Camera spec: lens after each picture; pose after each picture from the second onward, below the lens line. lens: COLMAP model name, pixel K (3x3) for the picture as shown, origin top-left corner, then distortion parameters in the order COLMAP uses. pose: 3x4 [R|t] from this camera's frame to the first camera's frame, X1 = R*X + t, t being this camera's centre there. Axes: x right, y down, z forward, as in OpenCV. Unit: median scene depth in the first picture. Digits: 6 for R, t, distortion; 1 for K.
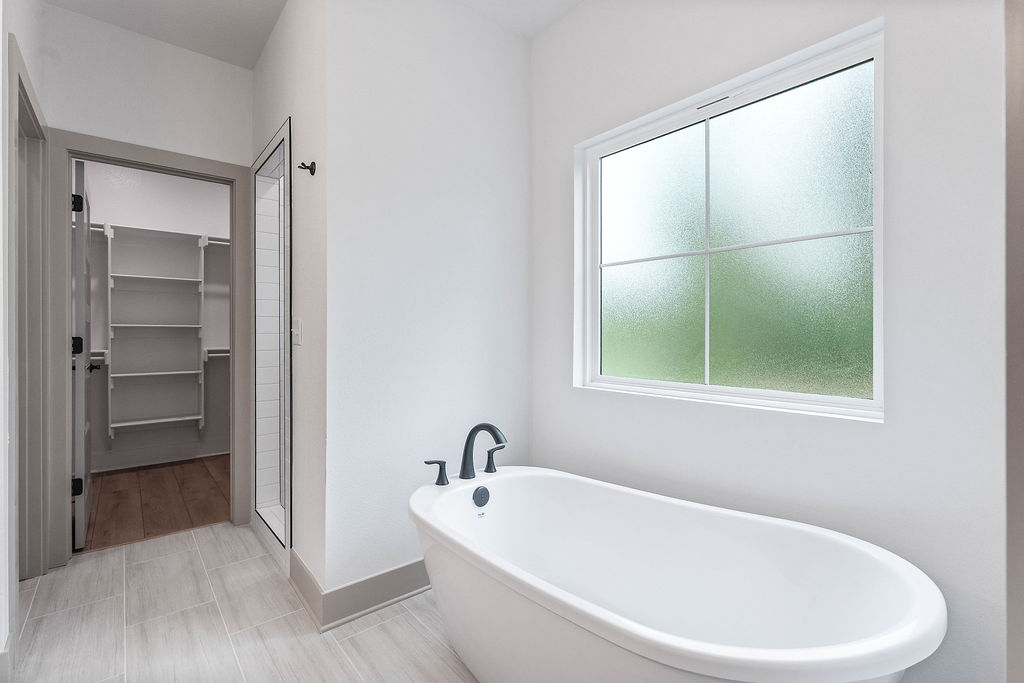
lens RADIAL K [[454.3, 0, 503.9], [0, 454.3, 333.3], [0, 0, 1]] dist [-0.001518, -0.000039]
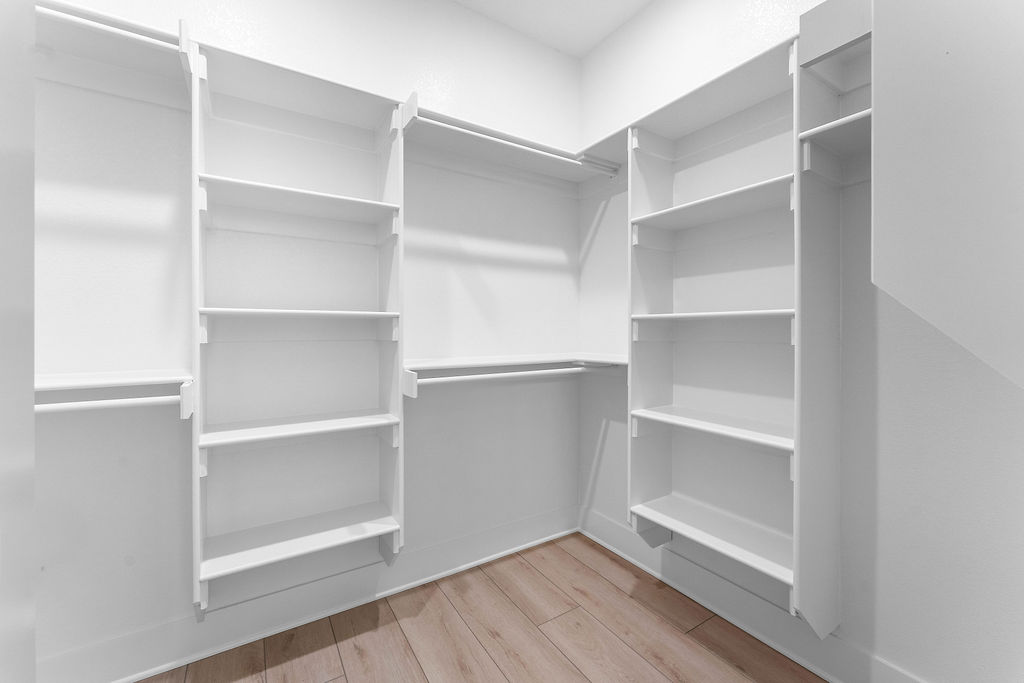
lens RADIAL K [[410.6, 0, 506.6], [0, 410.6, 334.6], [0, 0, 1]] dist [-0.001586, -0.000106]
pose [[0.991268, 0.000713, -0.131864, -0.588205], [-0.000314, 0.999995, 0.003051, 0.003125], [0.131865, -0.002983, 0.991263, 0.720117]]
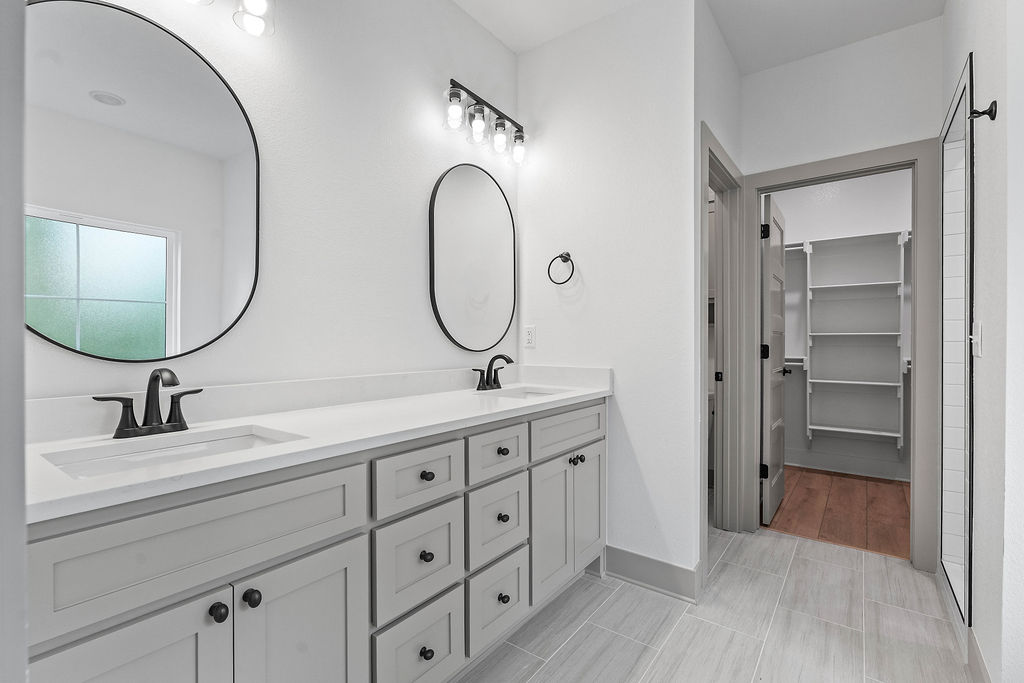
lens RADIAL K [[471.8, 0, 509.2], [0, 471.8, 344.2], [0, 0, 1]] dist [0.001847, 0.000166]
pose [[0.230374, 0.005305, -0.973088, 0.067302], [0.000338, 0.999985, 0.005531, 0.000007], [0.973102, -0.001603, 0.230369, 0.045282]]
